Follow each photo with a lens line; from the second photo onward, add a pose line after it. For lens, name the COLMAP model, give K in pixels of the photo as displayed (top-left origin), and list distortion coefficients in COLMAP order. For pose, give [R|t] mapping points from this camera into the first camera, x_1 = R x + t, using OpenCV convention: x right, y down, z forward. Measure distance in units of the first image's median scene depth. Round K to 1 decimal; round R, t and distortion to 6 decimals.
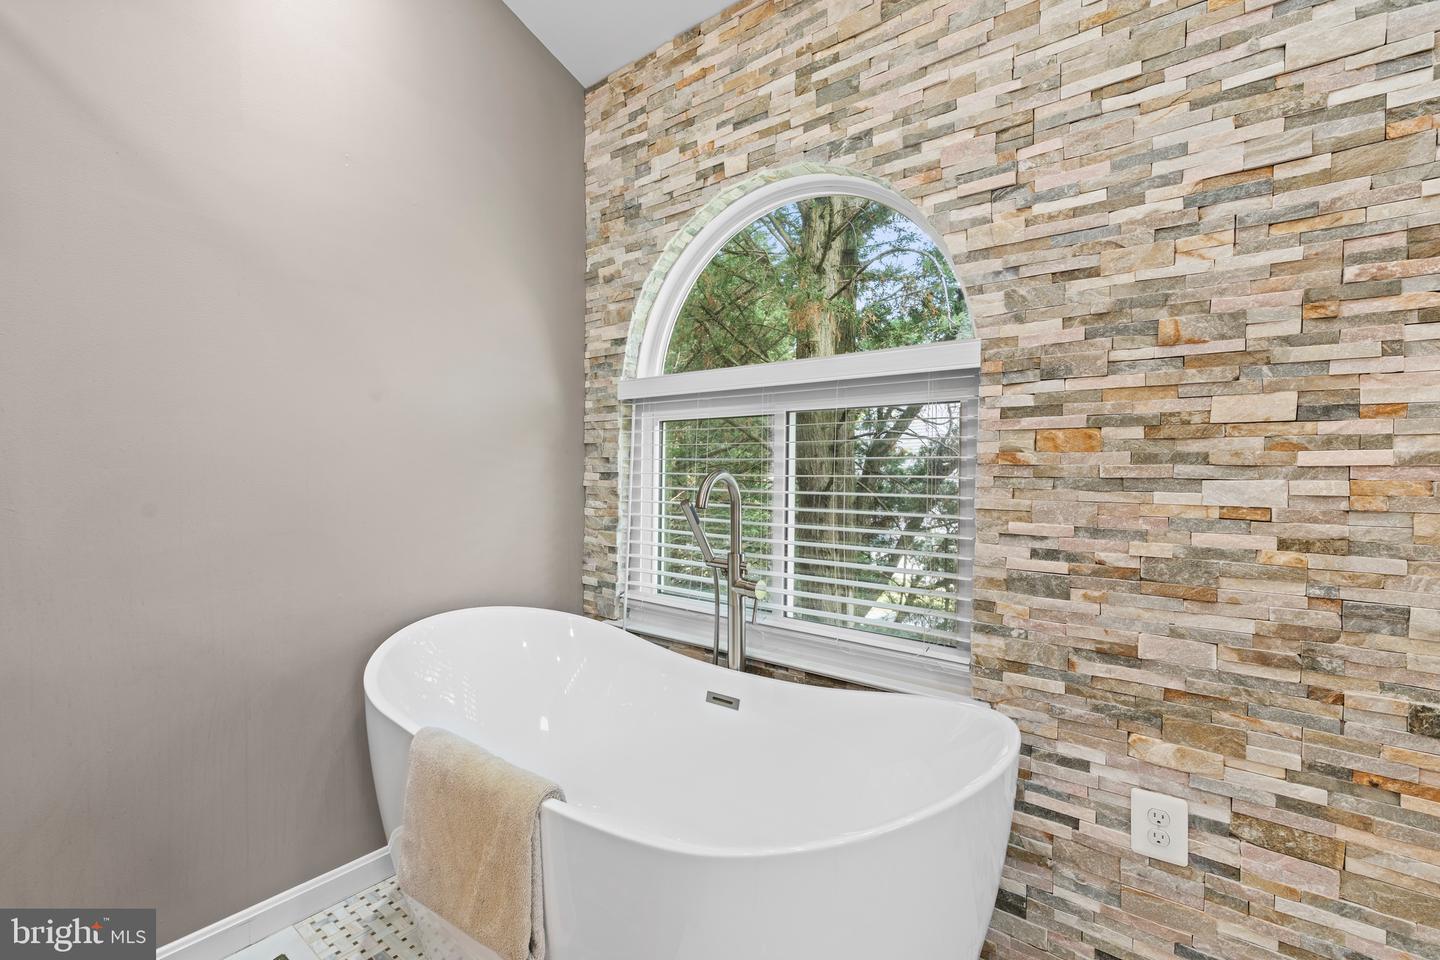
lens RADIAL K [[639.6, 0, 711.4], [0, 639.6, 465.3], [0, 0, 1]] dist [-0.006665, 0.000327]
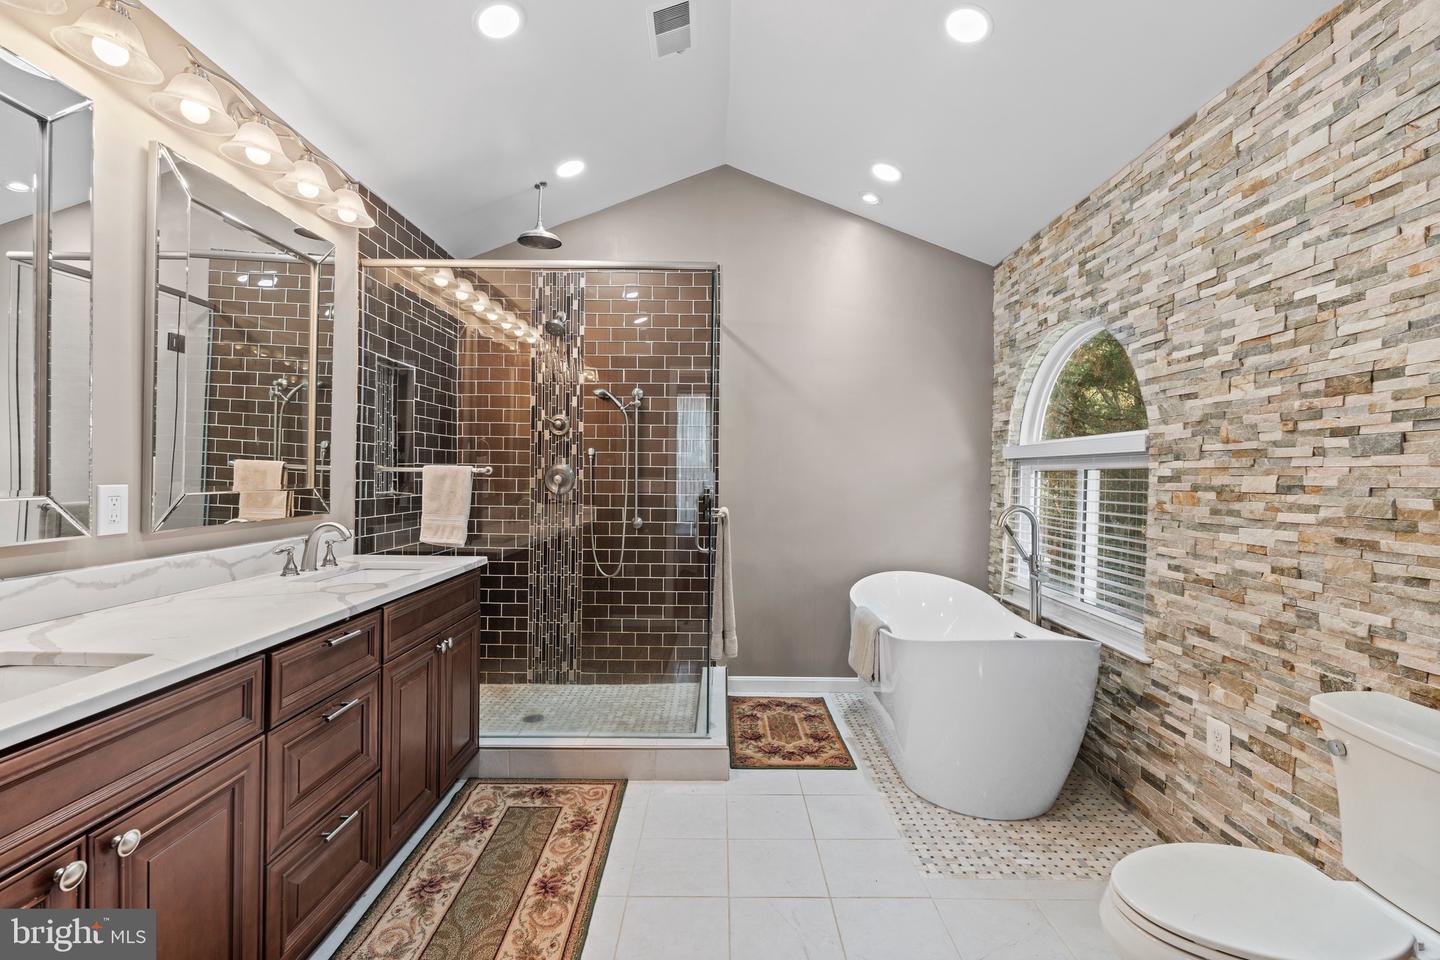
lens RADIAL K [[639.6, 0, 719.9], [0, 639.6, 485.4], [0, 0, 1]] dist [-0.006665, 0.000327]
pose [[0.626028, 0.026484, -0.779351, 1.109693], [-0.023066, 0.999615, 0.015442, -0.071222], [0.779460, 0.008310, 0.626397, -0.959896]]
